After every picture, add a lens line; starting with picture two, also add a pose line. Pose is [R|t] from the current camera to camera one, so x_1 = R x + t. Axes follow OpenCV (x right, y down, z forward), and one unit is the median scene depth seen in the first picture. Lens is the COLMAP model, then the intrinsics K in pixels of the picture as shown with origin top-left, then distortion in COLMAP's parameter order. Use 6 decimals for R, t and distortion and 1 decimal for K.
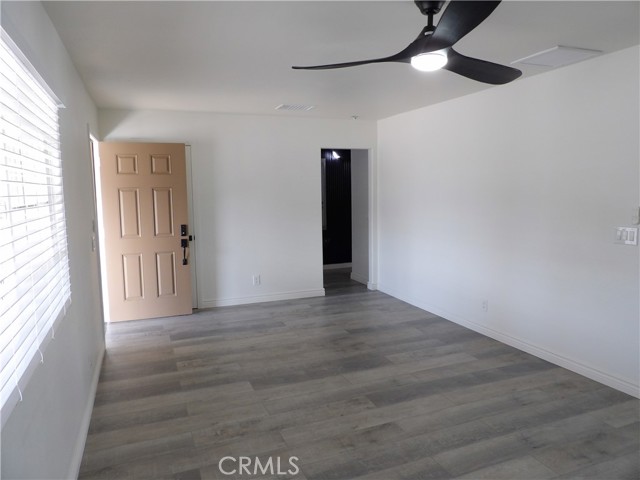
lens RADIAL K [[460.6, 0, 319.0], [0, 460.6, 236.2], [0, 0, 1]] dist [-0.040225, 0.052196]
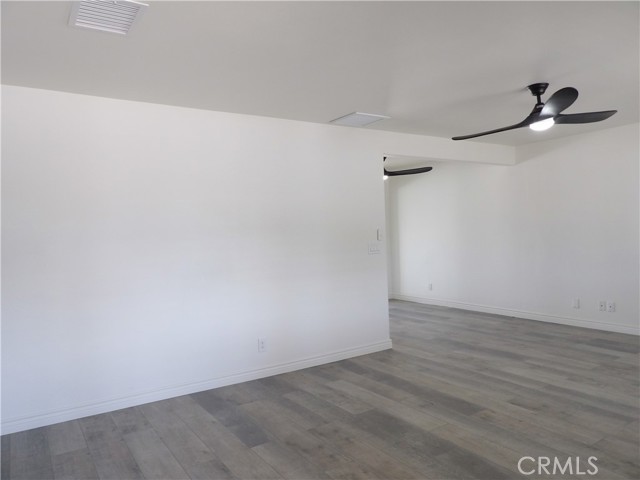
lens RADIAL K [[461.2, 0, 317.4], [0, 461.2, 215.1], [0, 0, 1]] dist [-0.032577, 0.043429]
pose [[-0.206468, 0.060951, 0.976553, -0.777019], [0.143688, 0.989126, -0.031357, -0.084353], [-0.967845, 0.133845, -0.212981, 1.406860]]
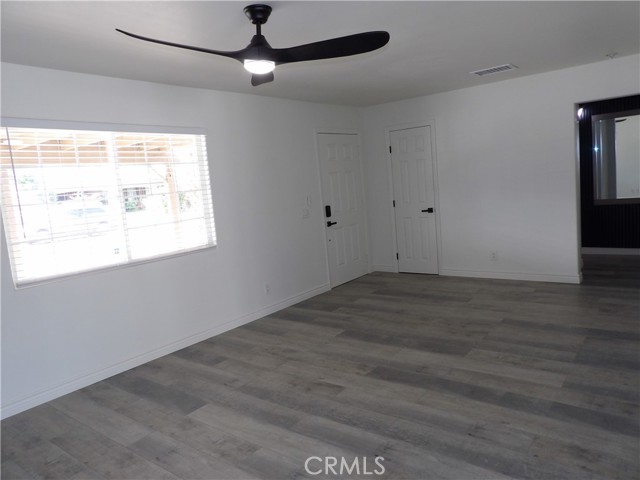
lens RADIAL K [[460.6, 0, 319.0], [0, 460.6, 236.2], [0, 0, 1]] dist [-0.040225, 0.052196]
pose [[0.507435, 0.077075, -0.858236, 0.875980], [-0.013303, 0.996574, 0.081633, -0.031141], [0.861588, -0.030006, 0.506721, 0.347187]]
